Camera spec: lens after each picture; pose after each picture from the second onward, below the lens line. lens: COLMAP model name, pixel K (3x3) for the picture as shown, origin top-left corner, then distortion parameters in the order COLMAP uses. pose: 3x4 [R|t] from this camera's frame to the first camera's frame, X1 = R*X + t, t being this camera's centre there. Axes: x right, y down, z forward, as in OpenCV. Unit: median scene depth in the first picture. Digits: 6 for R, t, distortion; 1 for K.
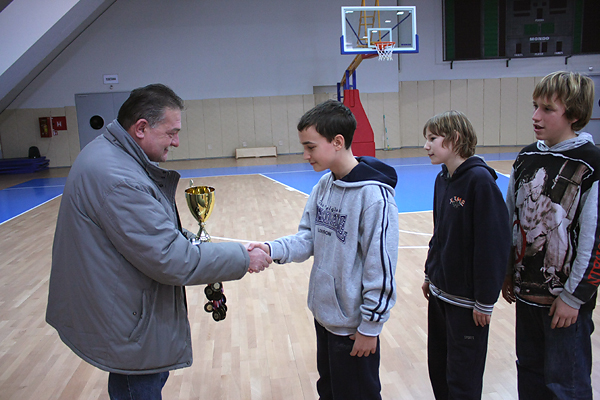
lens RADIAL K [[498.7, 0, 303.9], [0, 498.7, 205.3], [0, 0, 1]] dist [-0.175711, 0.161501]
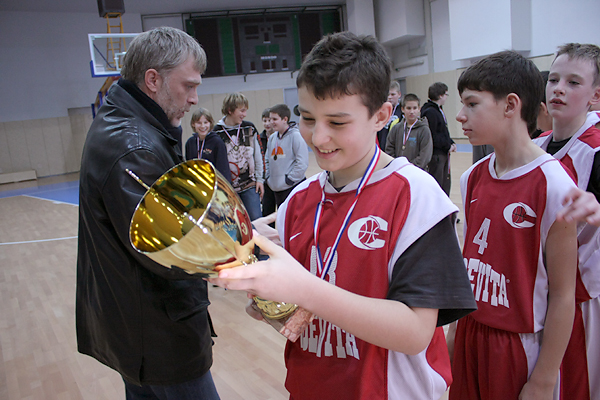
lens RADIAL K [[498.7, 0, 303.9], [0, 498.7, 205.3], [0, 0, 1]] dist [-0.175711, 0.161501]
pose [[0.890762, -0.117388, 0.439048, -0.005978], [0.131693, 0.991288, -0.002146, 0.028690], [-0.434971, 0.059732, 0.898461, -0.111002]]
